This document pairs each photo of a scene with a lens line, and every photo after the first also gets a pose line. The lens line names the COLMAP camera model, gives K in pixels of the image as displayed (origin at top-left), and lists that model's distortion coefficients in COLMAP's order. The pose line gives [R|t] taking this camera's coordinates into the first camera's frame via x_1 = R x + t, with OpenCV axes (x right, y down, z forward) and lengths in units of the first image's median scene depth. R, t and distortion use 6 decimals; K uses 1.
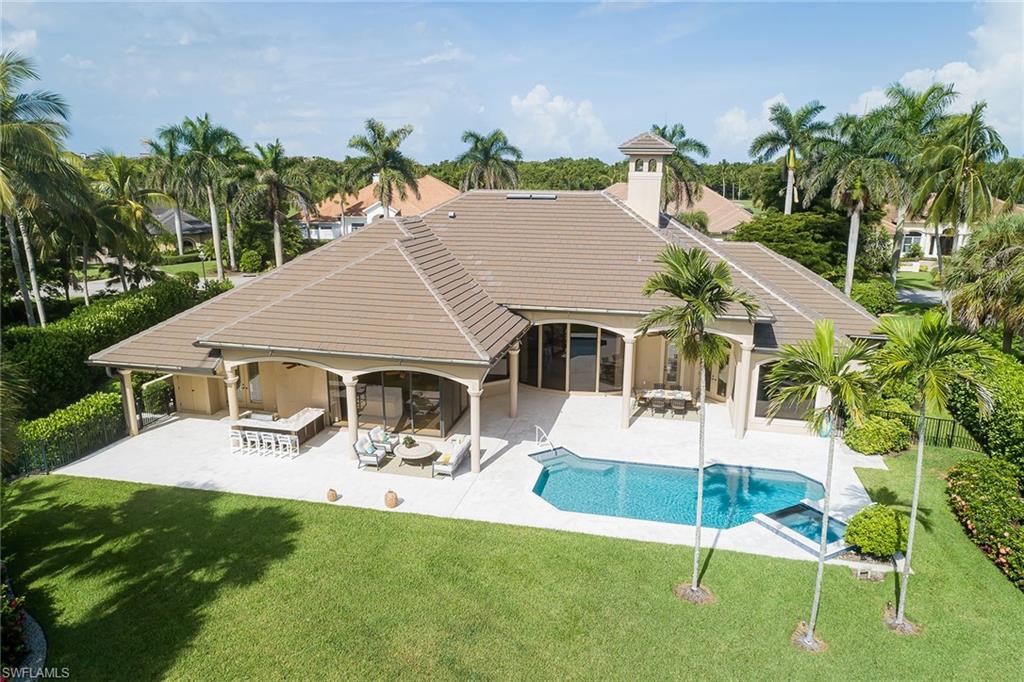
lens RADIAL K [[687.8, 0, 511.4], [0, 687.8, 338.6], [0, 0, 1]] dist [0.026013, 0.005483]
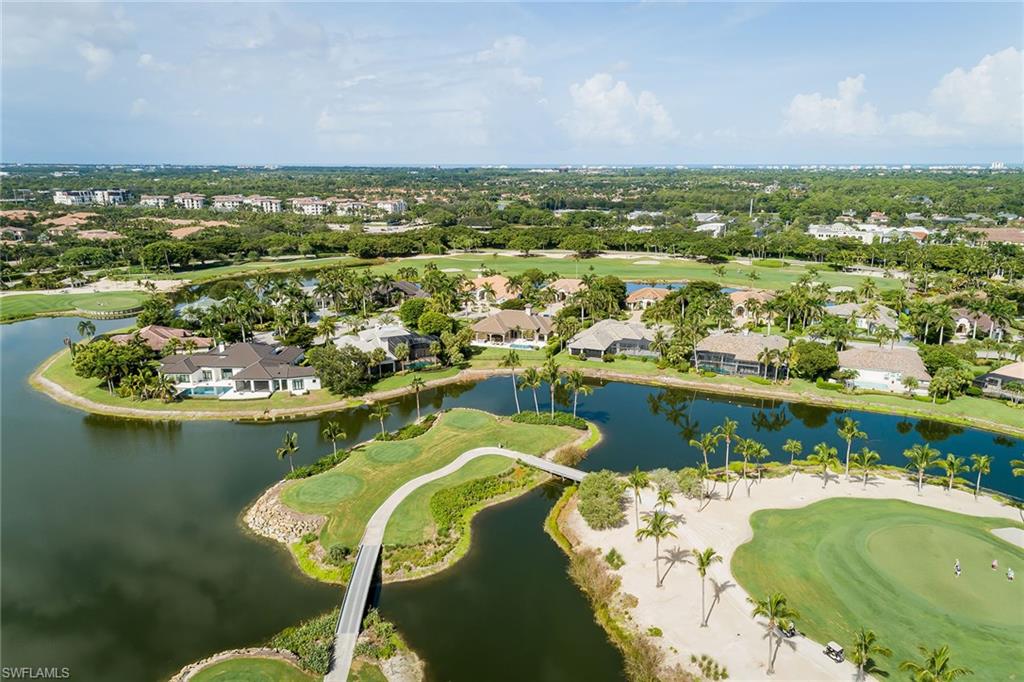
lens RADIAL K [[687.8, 0, 517.3], [0, 687.8, 341.1], [0, 0, 1]] dist [0.026013, 0.005483]
pose [[0.997135, 0.017275, -0.073649, 0.742788], [-0.016124, 0.999739, 0.016191, -0.013514], [0.073909, -0.014958, 0.997153, -7.534696]]
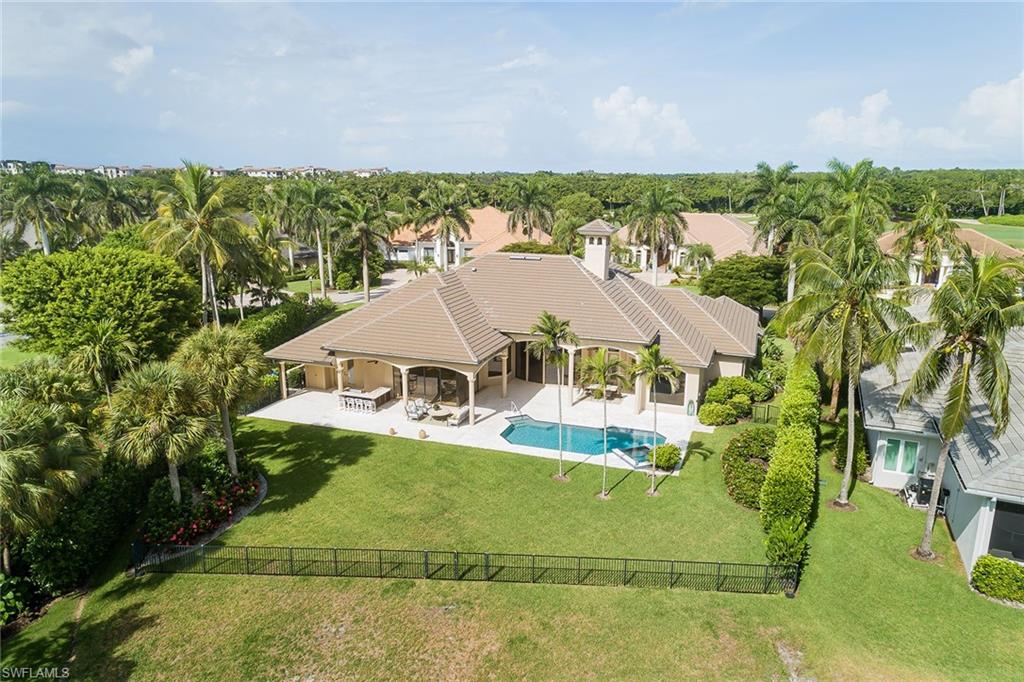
lens RADIAL K [[687.8, 0, 508.7], [0, 687.8, 340.5], [0, 0, 1]] dist [0.026013, 0.005483]
pose [[0.993107, 0.025791, -0.114342, 0.215404], [-0.026064, 0.999660, -0.000891, -0.021698], [0.114280, 0.003865, 0.993441, -0.675470]]
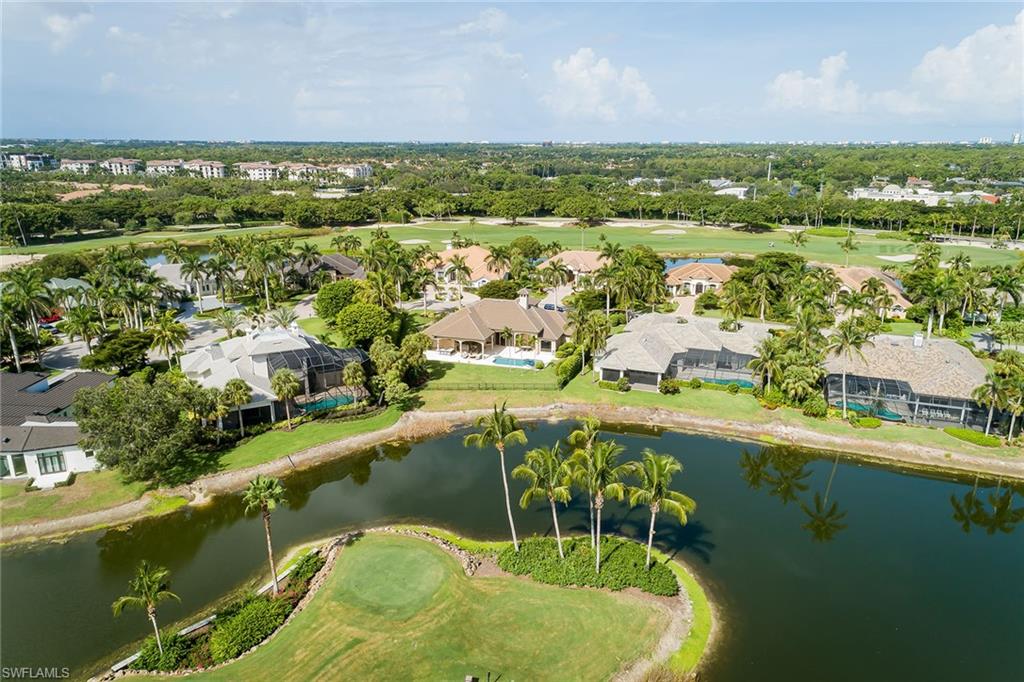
lens RADIAL K [[687.8, 0, 512.8], [0, 687.8, 344.9], [0, 0, 1]] dist [0.026013, 0.005483]
pose [[0.998365, 0.014197, -0.055367, 0.445390], [-0.011389, 0.998649, 0.050701, -0.186135], [0.056012, -0.049988, 0.997178, -4.090530]]
